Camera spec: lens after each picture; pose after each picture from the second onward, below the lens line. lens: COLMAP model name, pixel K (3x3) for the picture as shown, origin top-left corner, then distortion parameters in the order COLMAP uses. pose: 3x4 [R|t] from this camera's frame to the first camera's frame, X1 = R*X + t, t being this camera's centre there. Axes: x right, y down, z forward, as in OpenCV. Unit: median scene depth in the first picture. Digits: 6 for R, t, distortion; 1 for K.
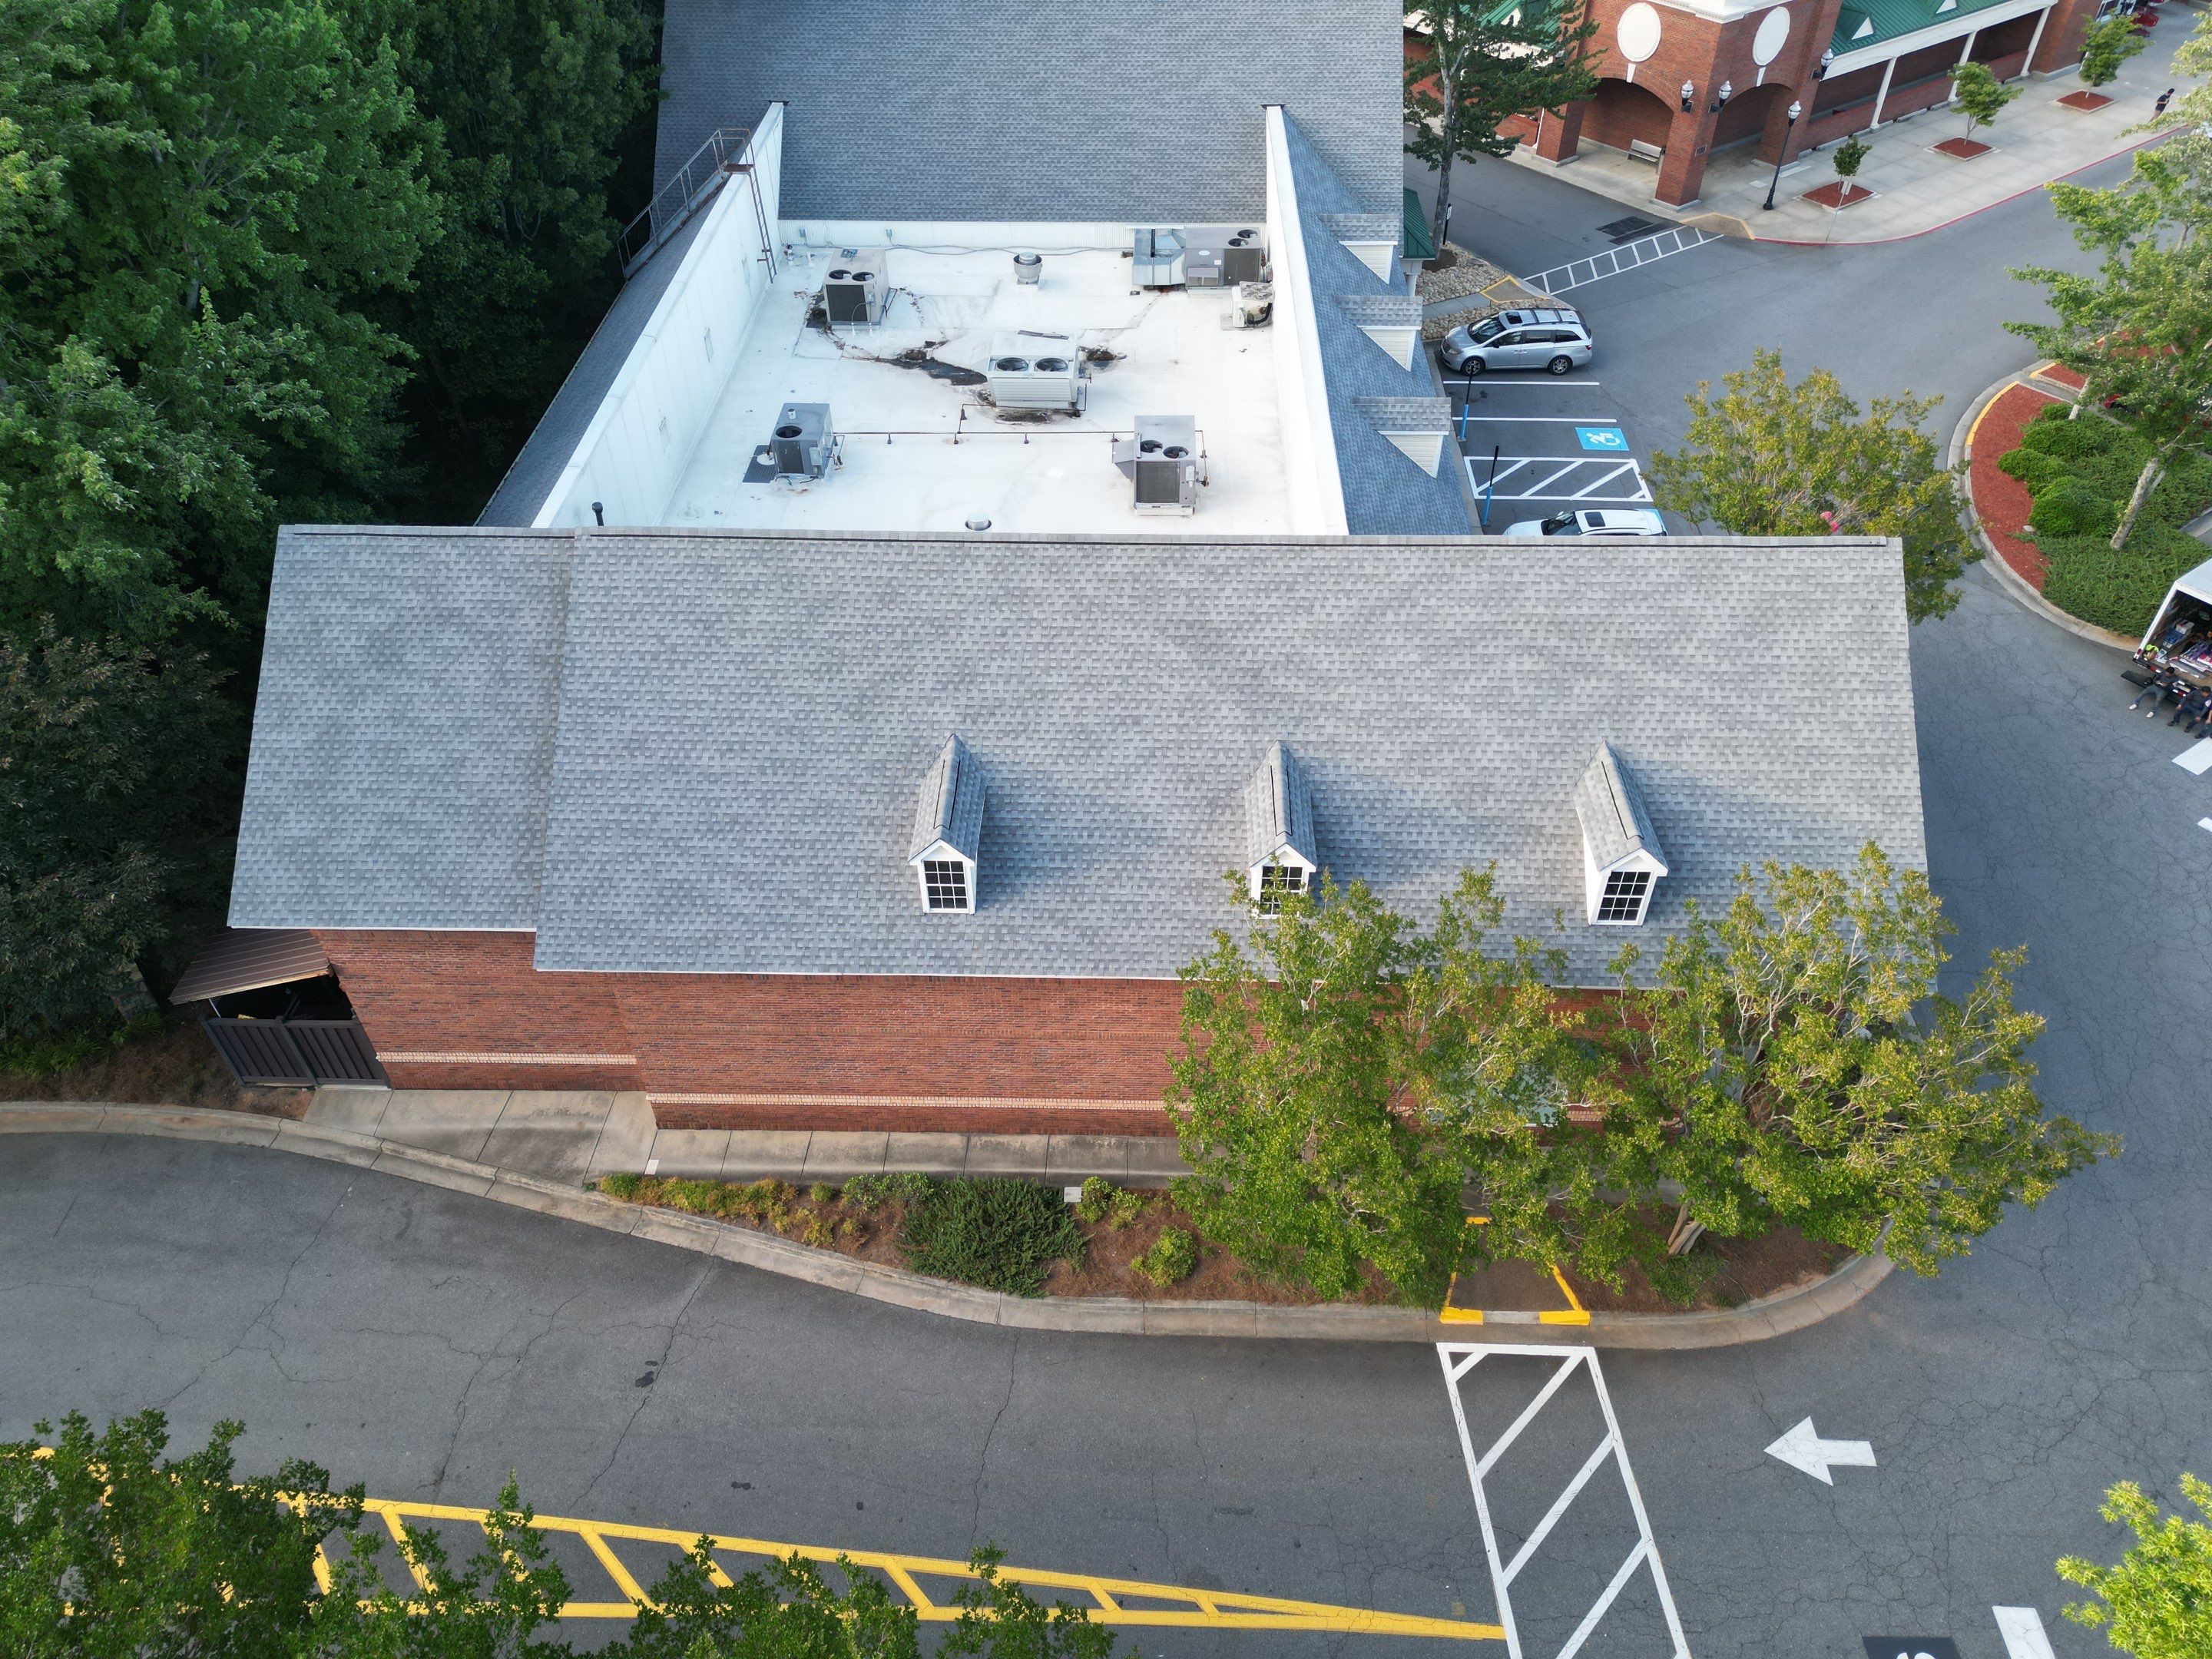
lens RADIAL K [[1524.1, 0, 1106.0], [0, 1524.1, 829.5], [0, 0, 1]] dist [0.097117, -0.131805]
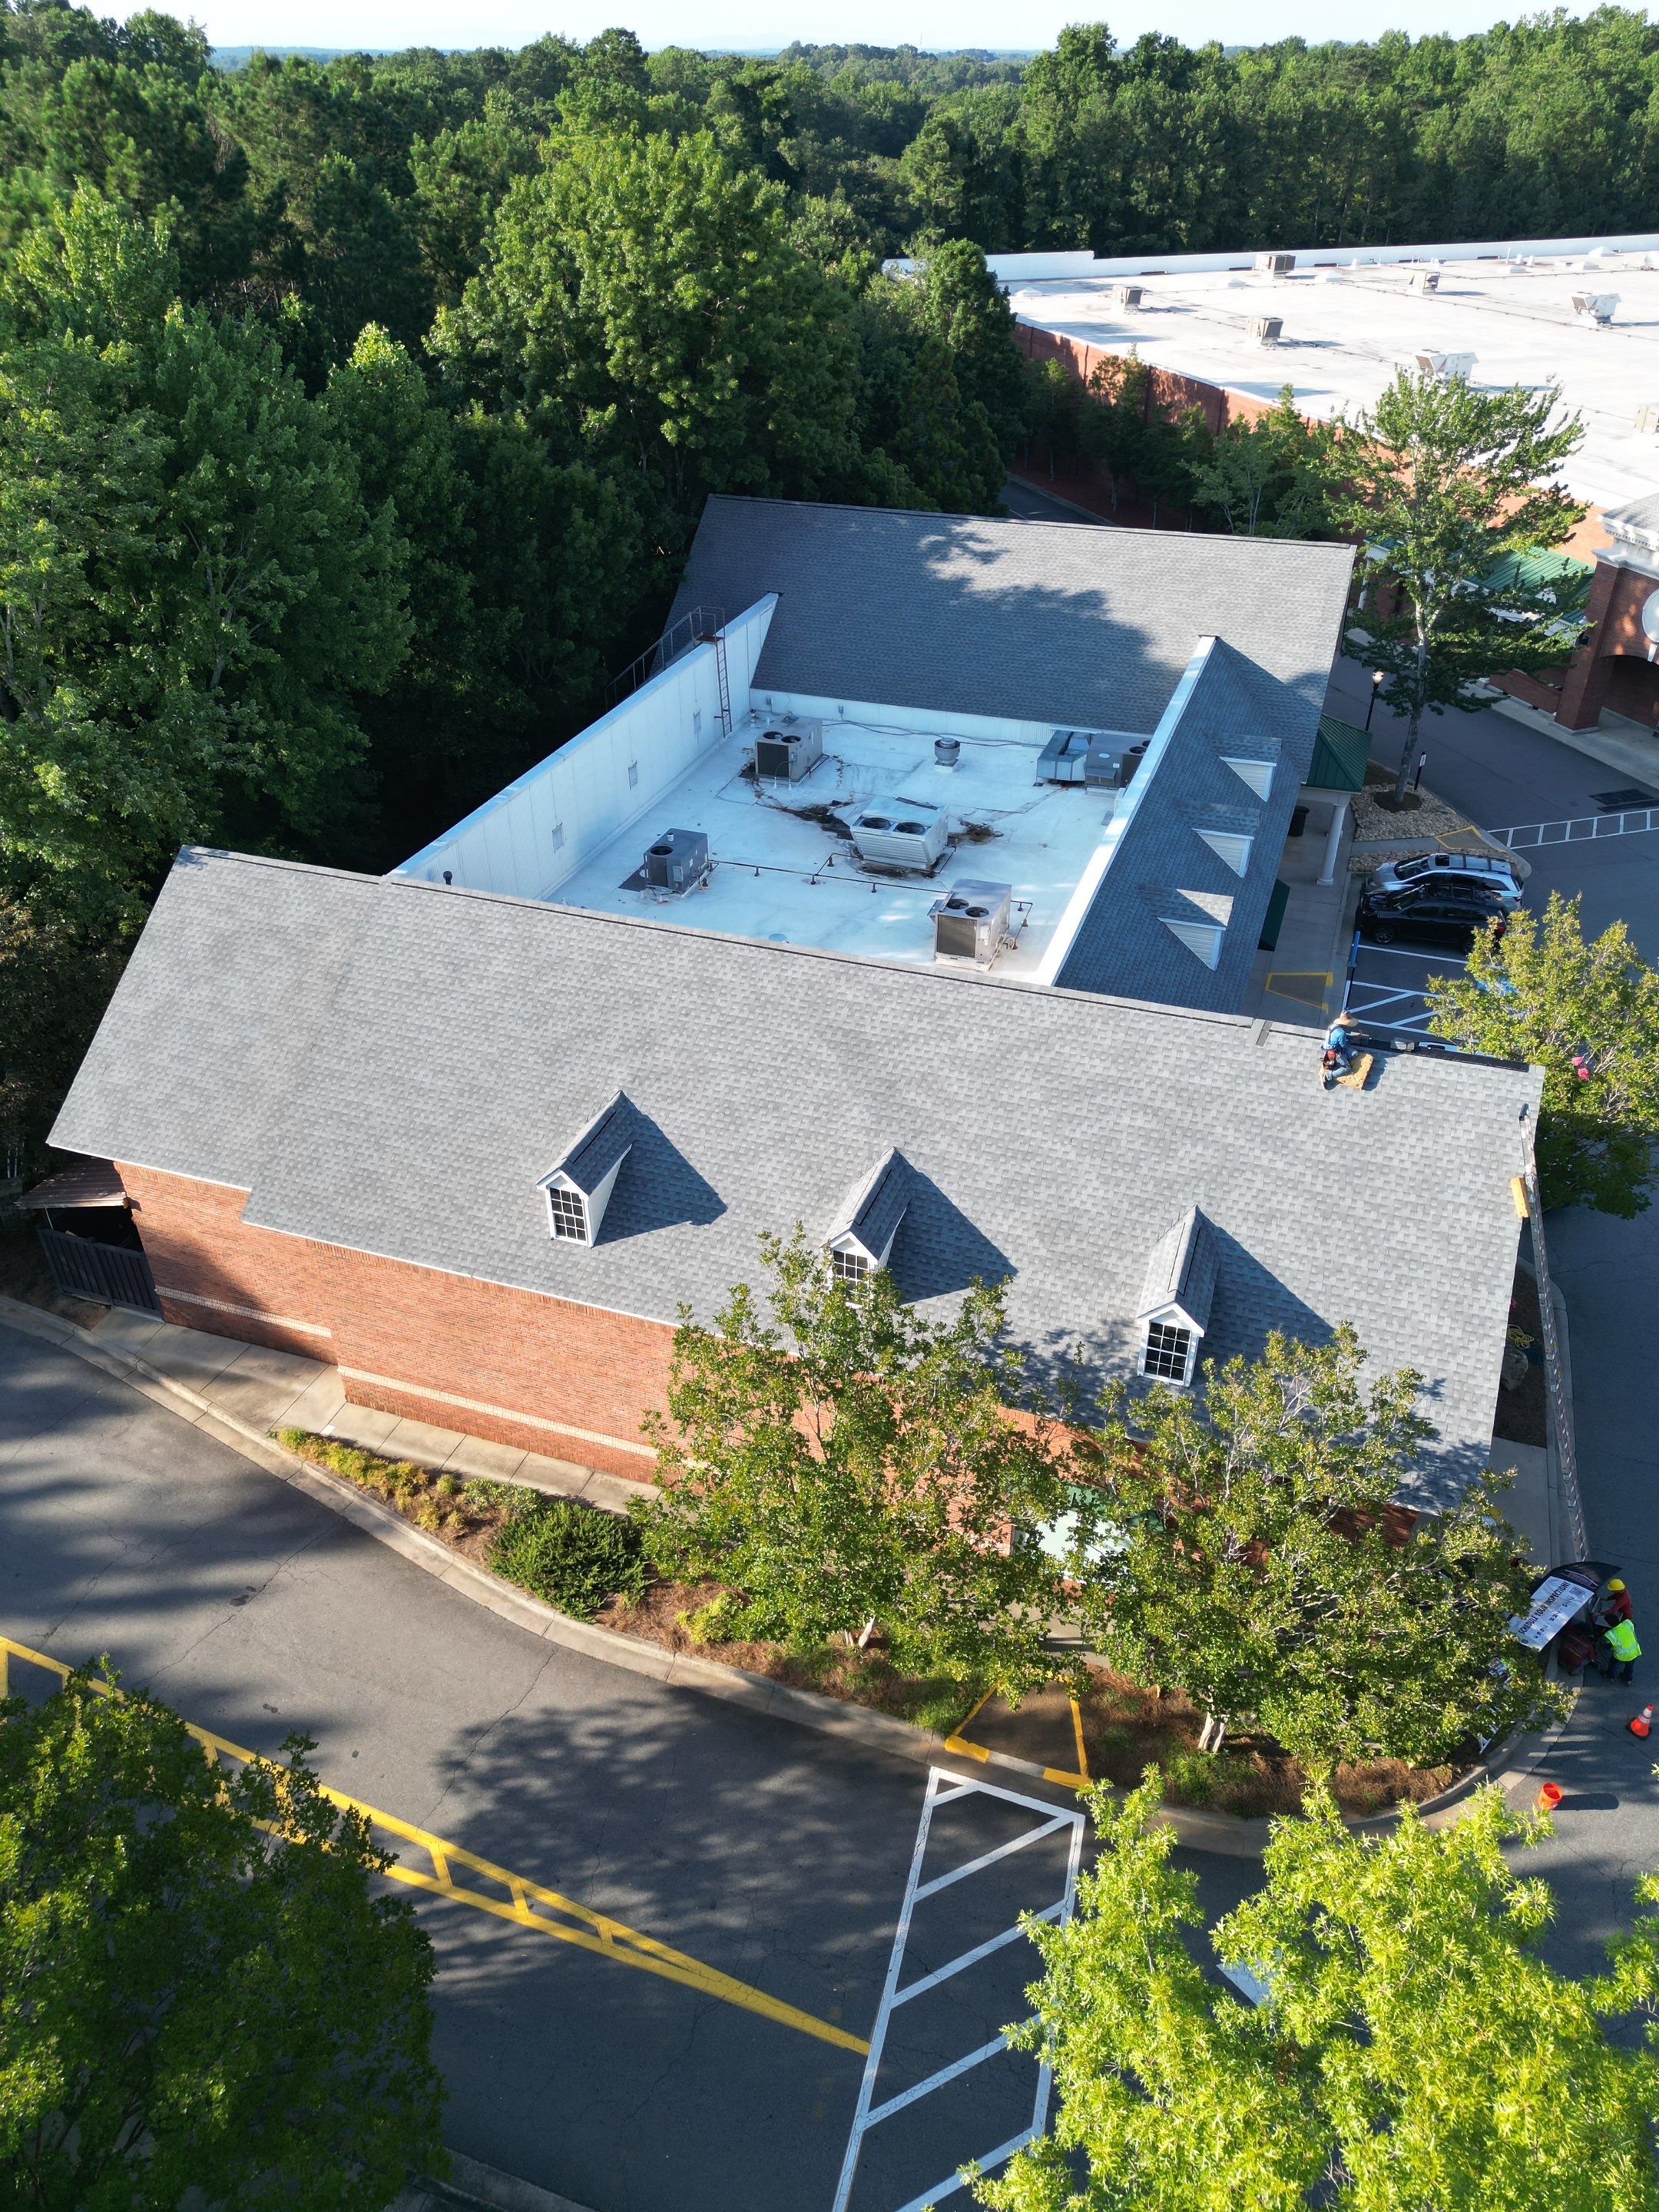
lens RADIAL K [[1524.1, 0, 829.5], [0, 1524.1, 1106.0], [0, 0, 1]] dist [0.097117, -0.131805]
pose [[0.952529, 0.174583, -0.249416, 0.316260], [-0.208923, 0.970738, -0.118400, 0.047604], [0.221448, 0.164888, 0.961131, -0.046623]]
